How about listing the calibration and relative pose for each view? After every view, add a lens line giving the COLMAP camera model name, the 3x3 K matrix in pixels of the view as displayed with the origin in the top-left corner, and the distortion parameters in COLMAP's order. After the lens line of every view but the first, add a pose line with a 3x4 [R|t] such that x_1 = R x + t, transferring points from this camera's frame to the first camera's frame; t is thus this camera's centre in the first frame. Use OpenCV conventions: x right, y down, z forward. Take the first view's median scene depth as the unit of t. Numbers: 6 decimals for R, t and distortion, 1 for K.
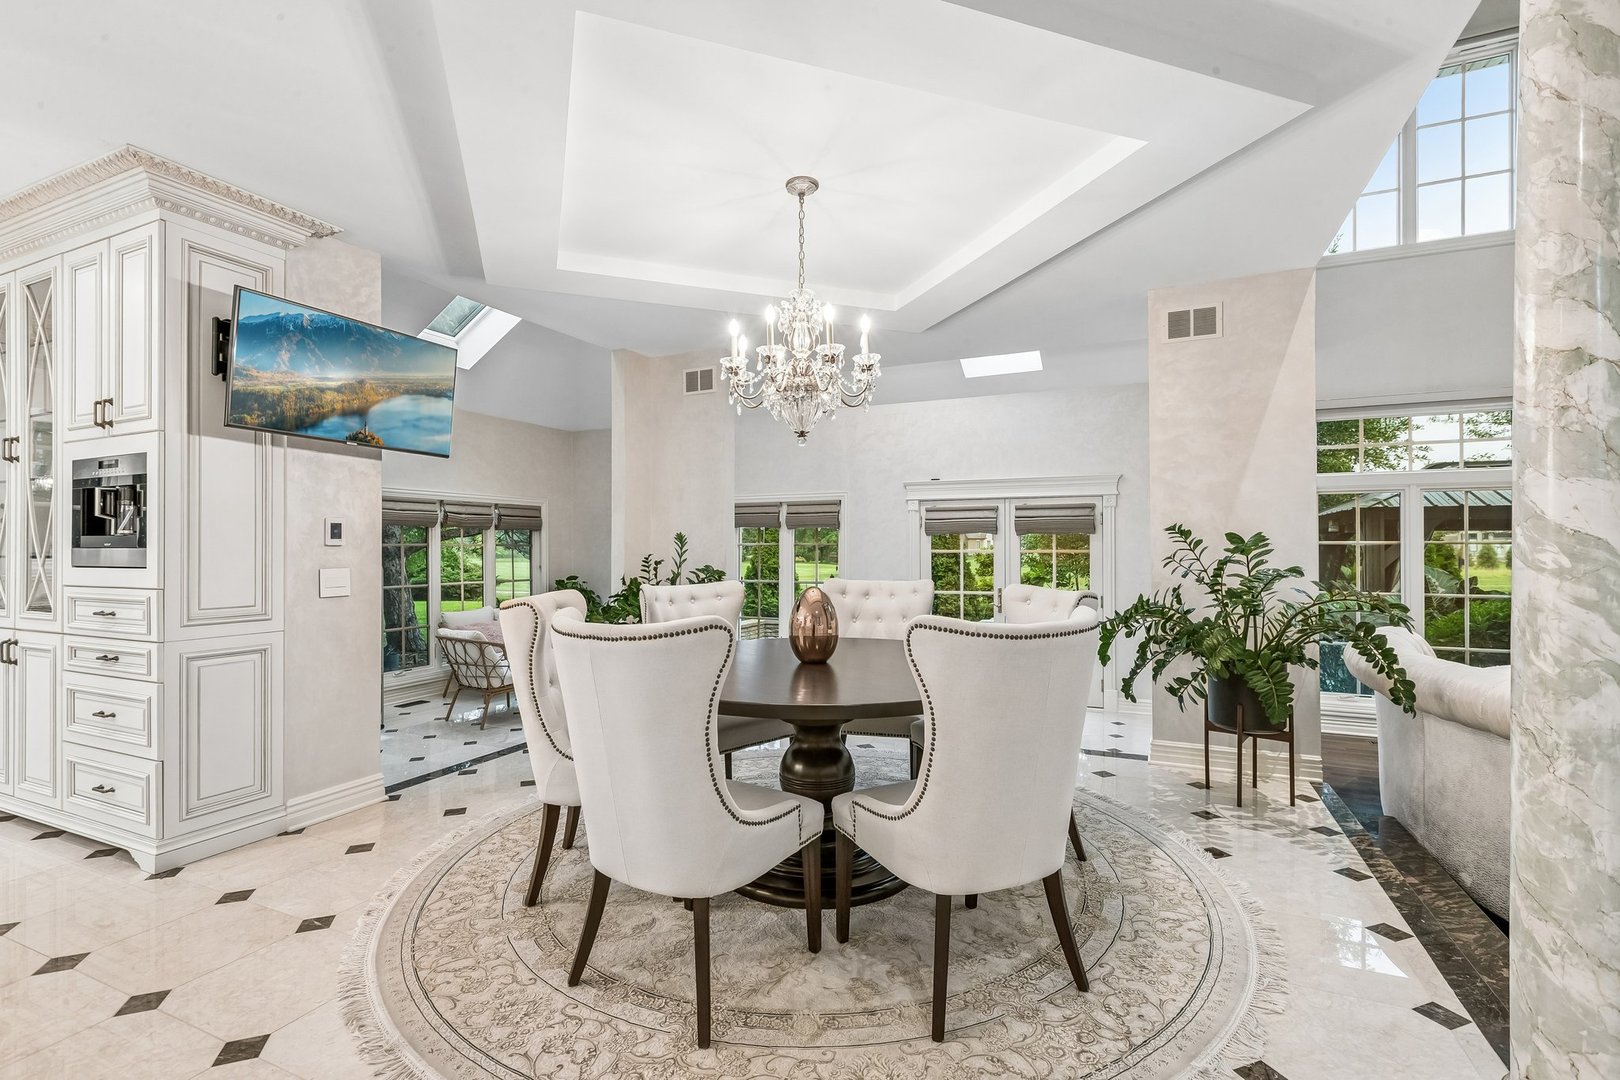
lens RADIAL K [[734.2, 0, 808.2], [0, 734.2, 545.2], [0, 0, 1]] dist [0.007141, -0.000007]
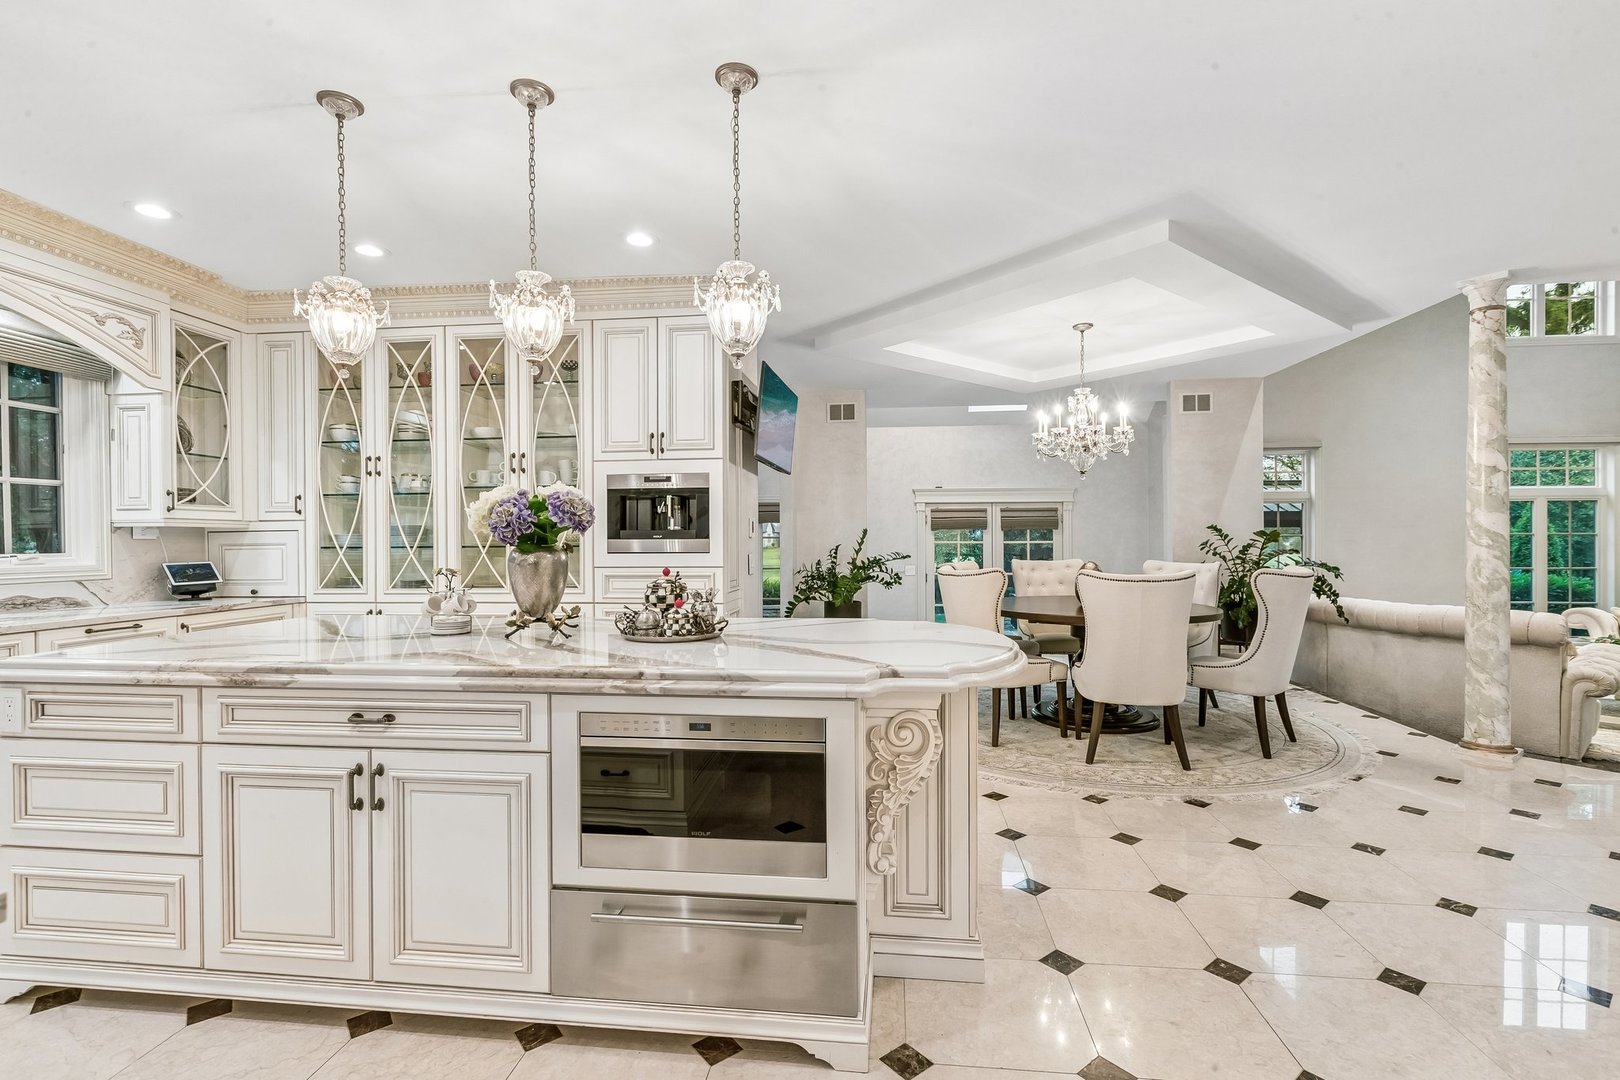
lens RADIAL K [[734.2, 0, 808.2], [0, 734.2, 545.2], [0, 0, 1]] dist [0.007141, -0.000007]
pose [[0.951577, -0.003653, 0.307389, -1.058580], [0.000802, 0.999955, 0.009402, 0.001984], [-0.307409, -0.008701, 0.951538, -0.397614]]
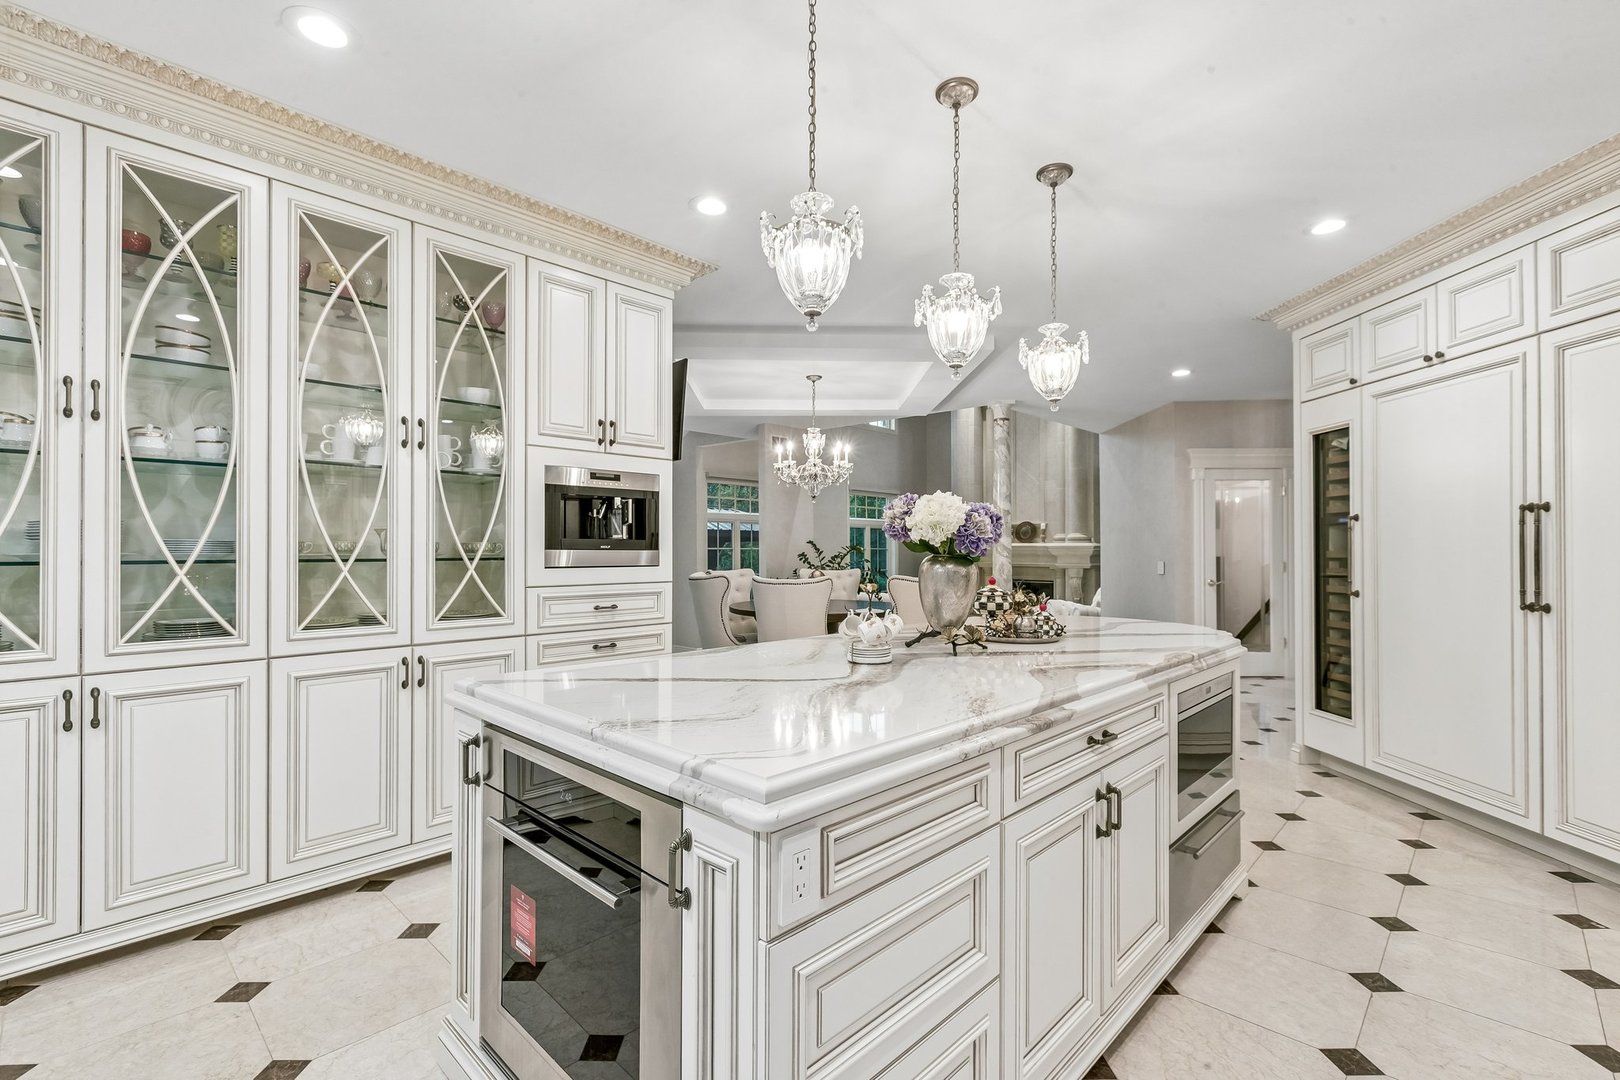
lens RADIAL K [[734.2, 0, 808.2], [0, 734.2, 545.2], [0, 0, 1]] dist [0.007141, -0.000007]
pose [[0.327742, 0.009218, 0.944722, -1.841189], [-0.003595, 0.999957, -0.008510, 0.004487], [-0.944761, -0.000608, 0.327761, 0.316494]]
